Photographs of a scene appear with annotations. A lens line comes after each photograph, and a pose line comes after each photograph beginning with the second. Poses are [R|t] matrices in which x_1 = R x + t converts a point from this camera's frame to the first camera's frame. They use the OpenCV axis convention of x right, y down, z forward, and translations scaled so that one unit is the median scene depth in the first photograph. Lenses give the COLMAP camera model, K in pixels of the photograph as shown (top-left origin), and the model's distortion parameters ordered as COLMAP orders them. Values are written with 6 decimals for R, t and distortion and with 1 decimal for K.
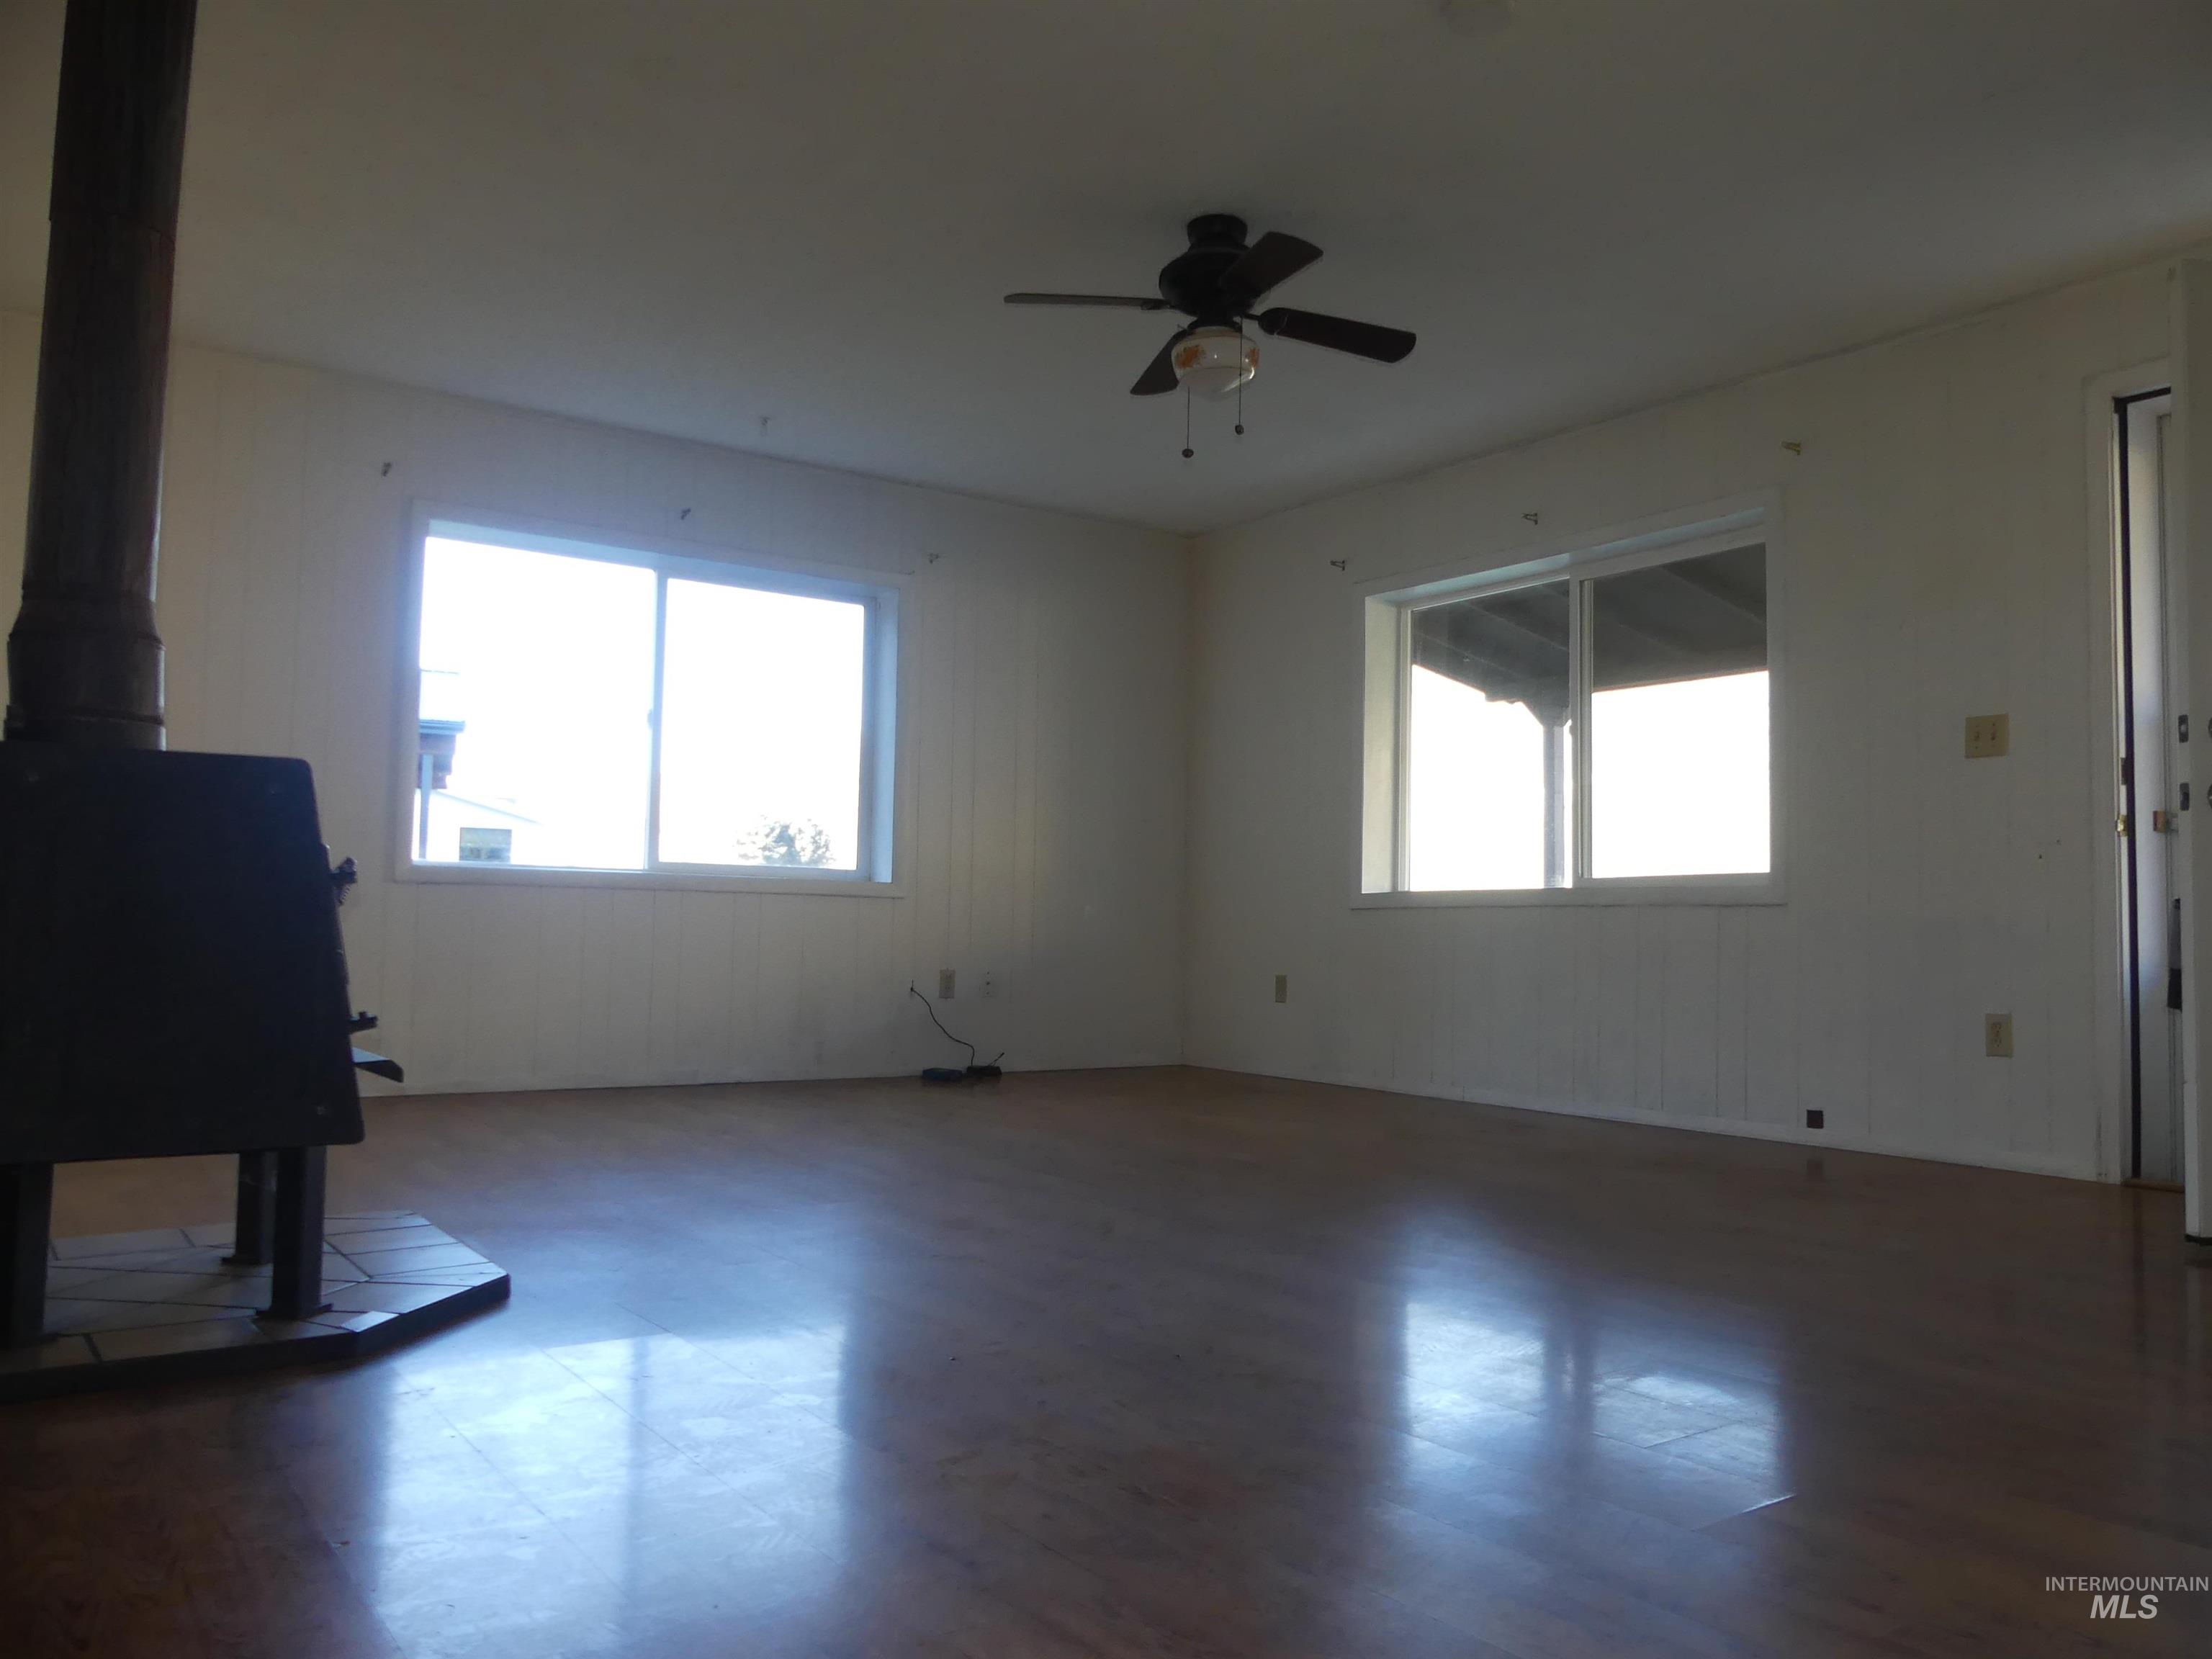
lens RADIAL K [[1671.2, 0, 1115.2], [0, 1671.2, 816.2], [0, 0, 1]] dist [-0.026658, 0.013590]
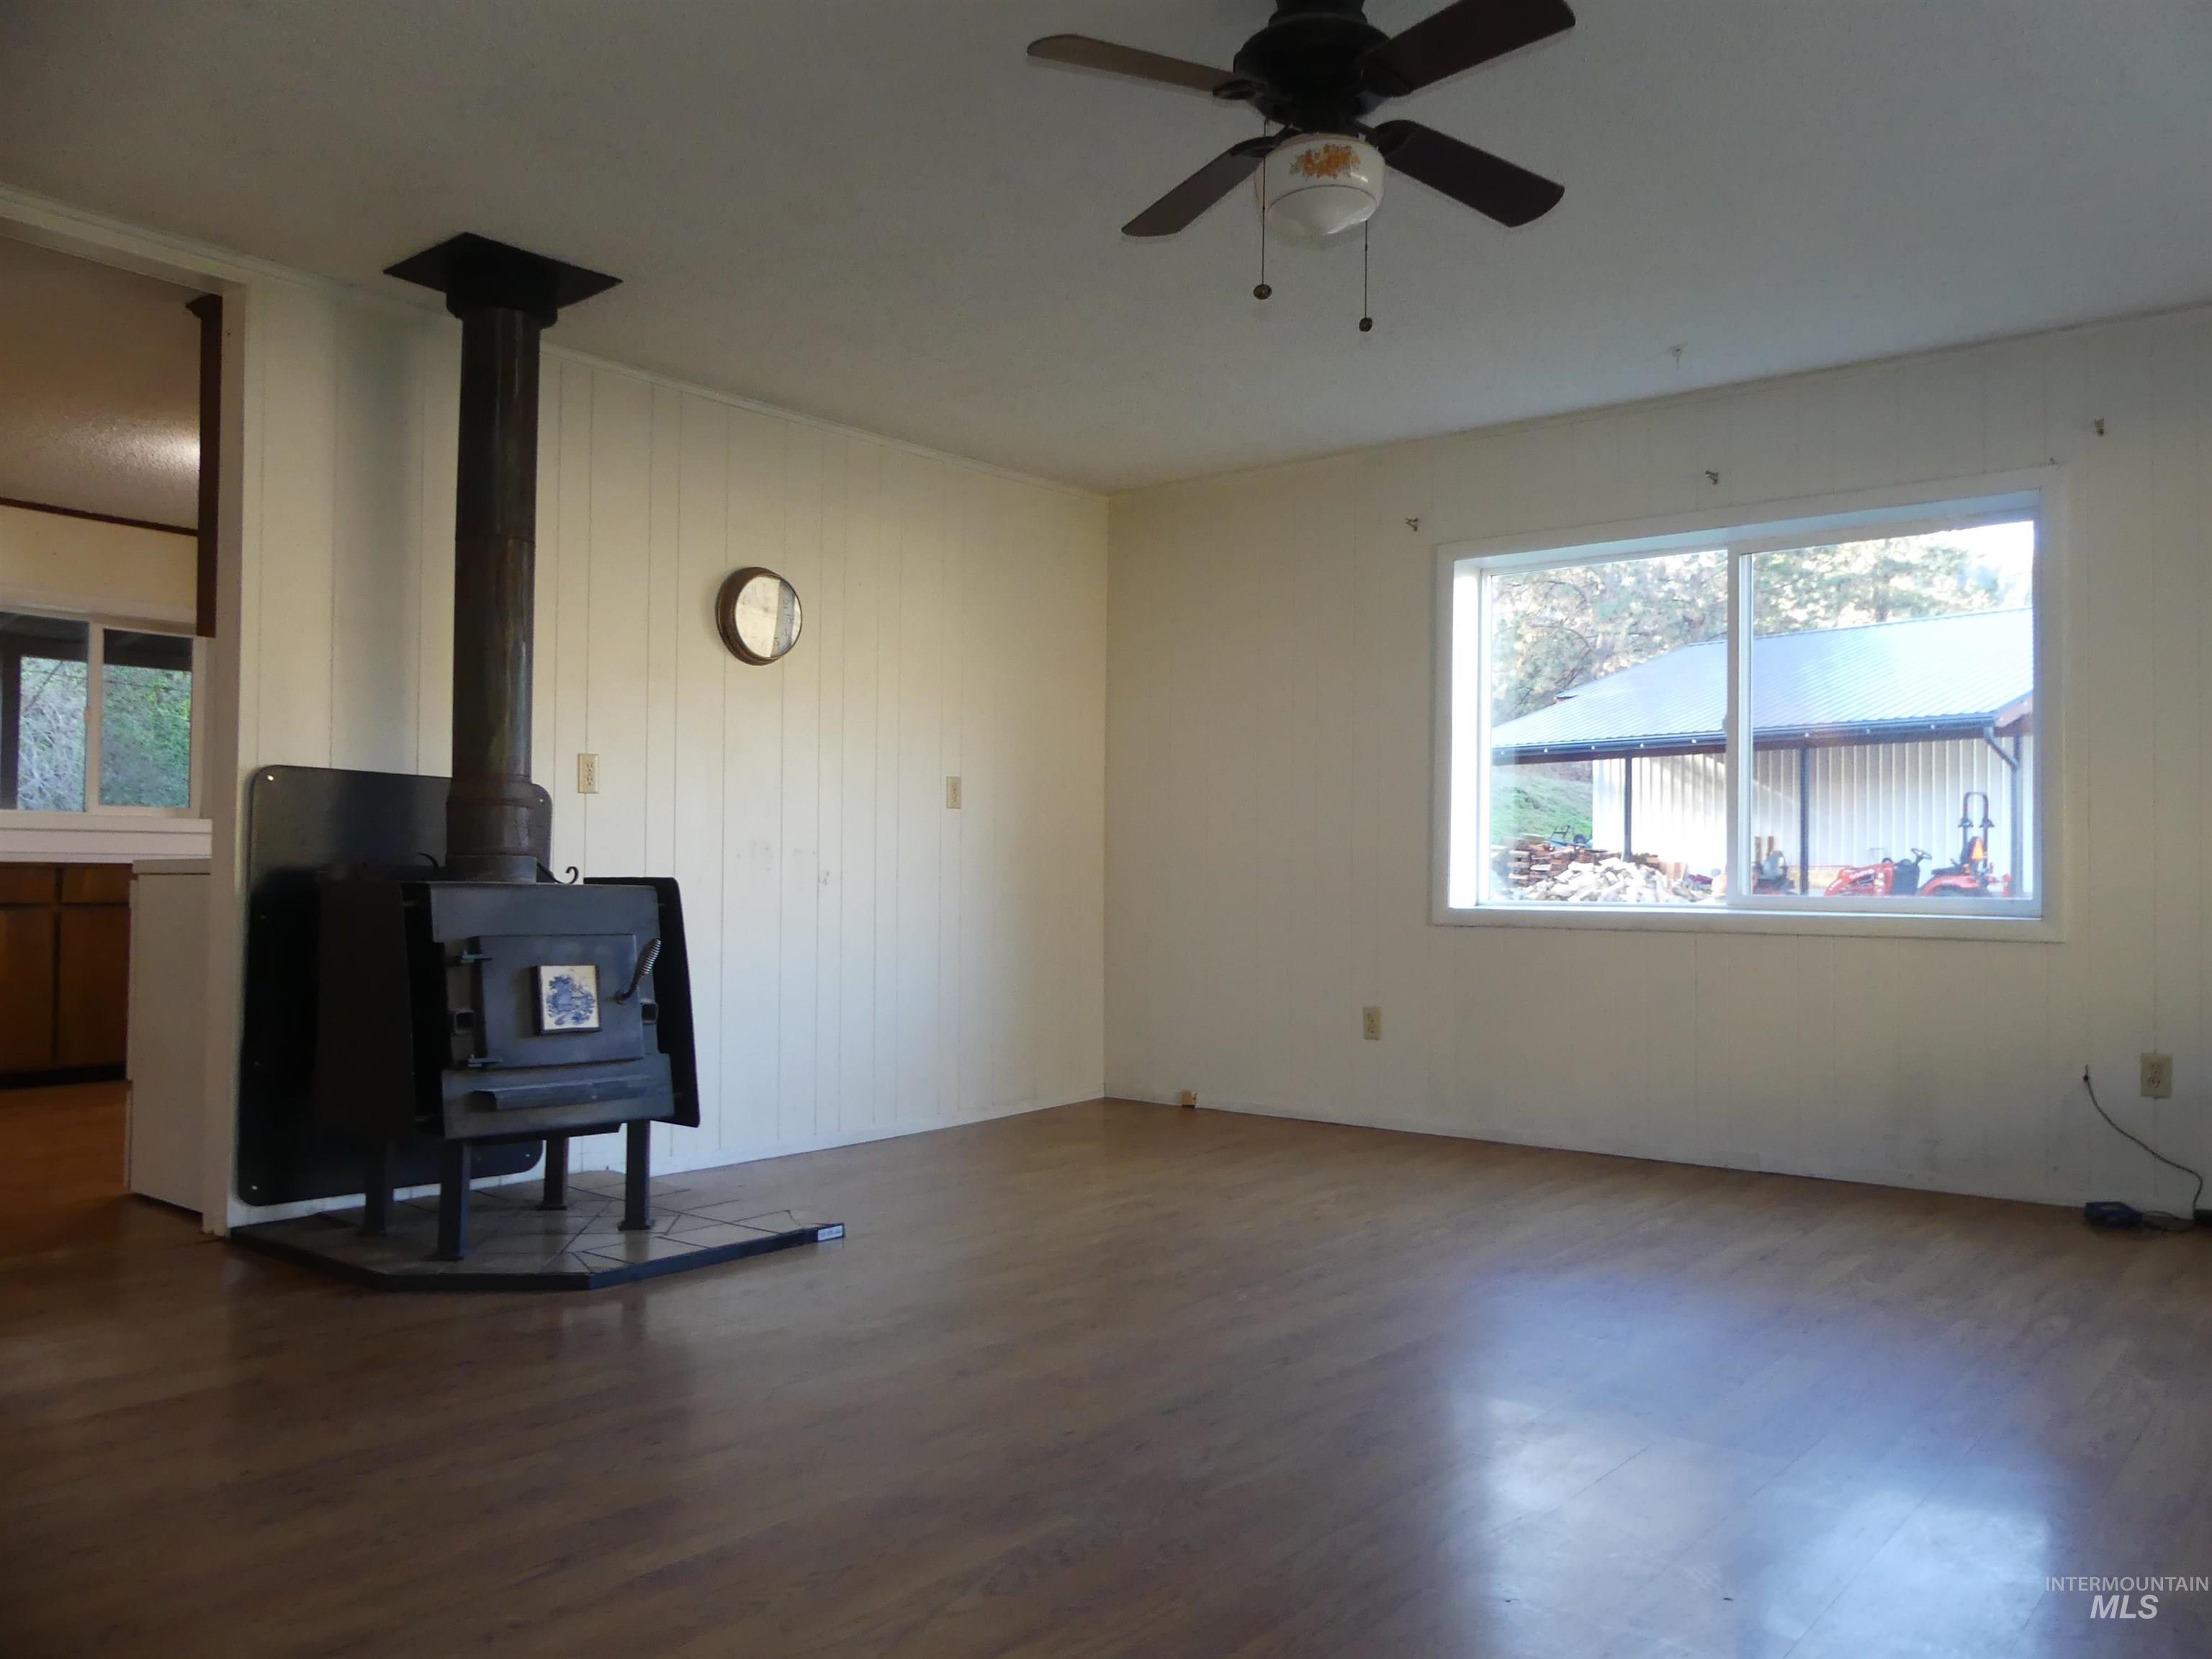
lens RADIAL K [[1671.2, 0, 1123.2], [0, 1671.2, 824.4], [0, 0, 1]] dist [-0.026658, 0.013590]
pose [[0.262115, -0.052306, -0.963618, 0.493246], [0.065987, 0.997164, -0.036178, 0.000905], [0.962778, -0.054103, 0.264823, 0.539958]]
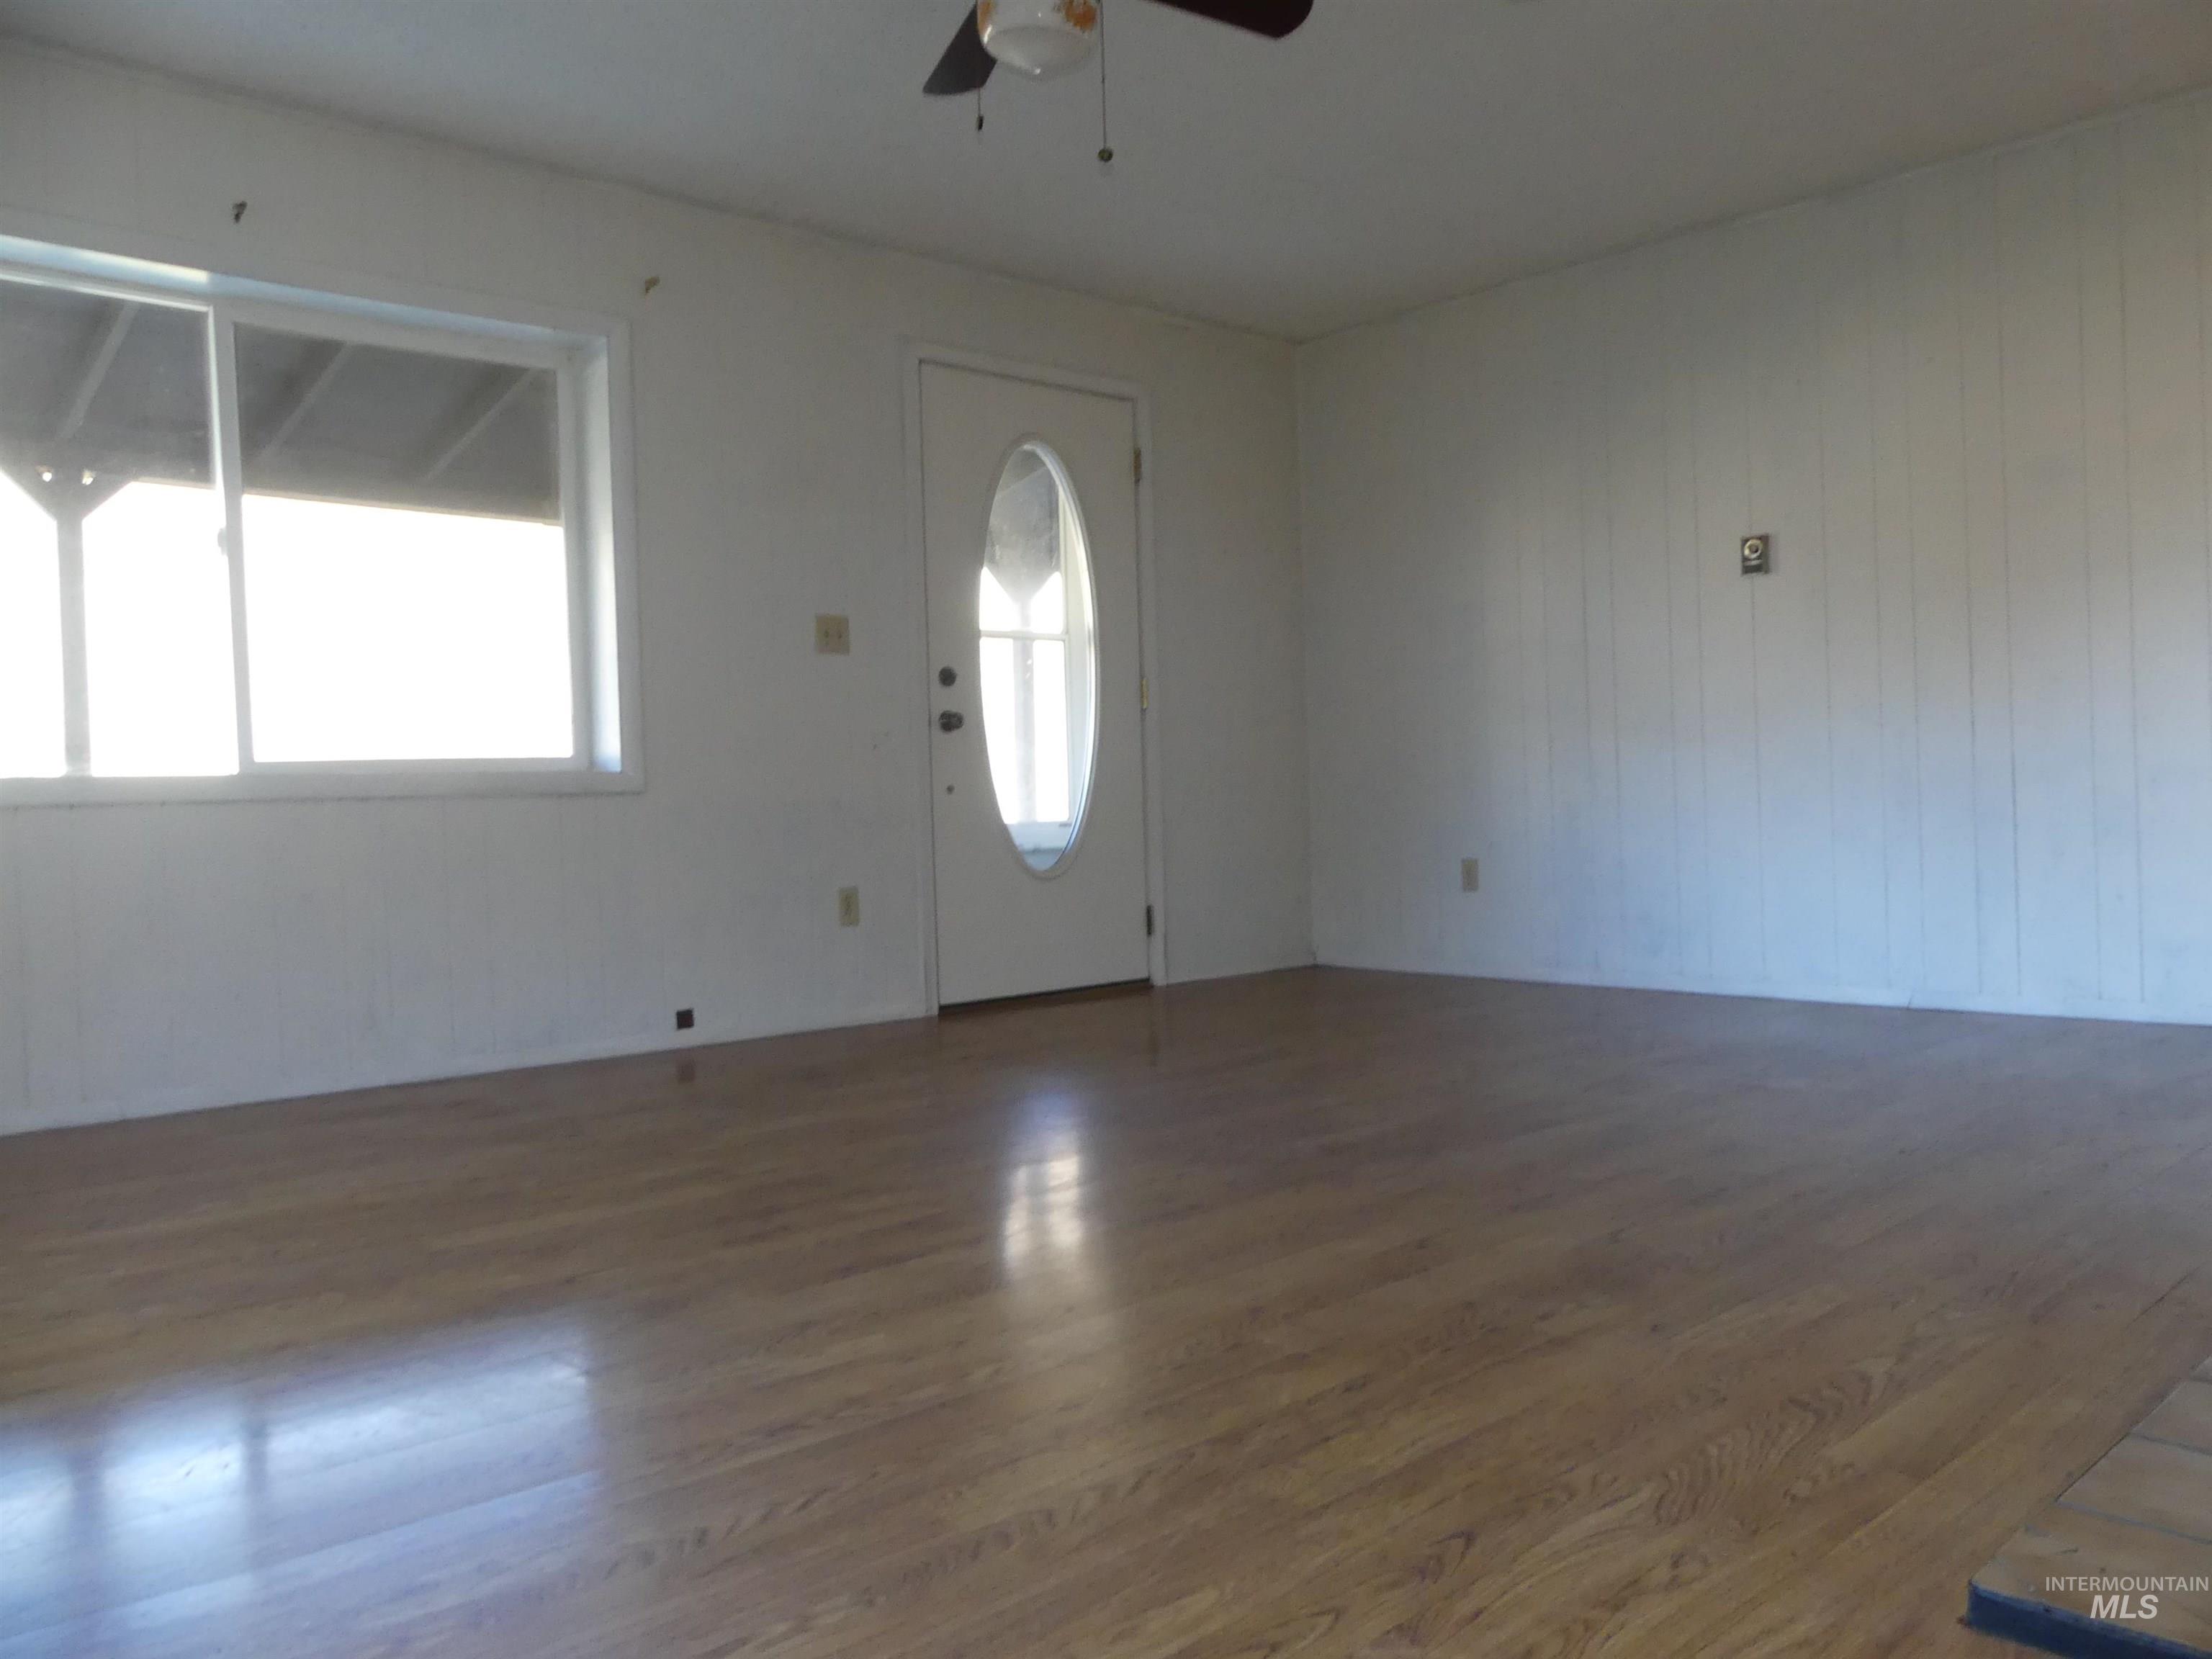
lens RADIAL K [[1671.2, 0, 1115.5], [0, 1671.2, 822.1], [0, 0, 1]] dist [-0.026658, 0.013590]
pose [[-0.122386, -0.030434, 0.992016, -0.465381], [-0.045641, 0.998645, 0.025007, 0.030882], [-0.991433, -0.042216, -0.123609, 0.755201]]
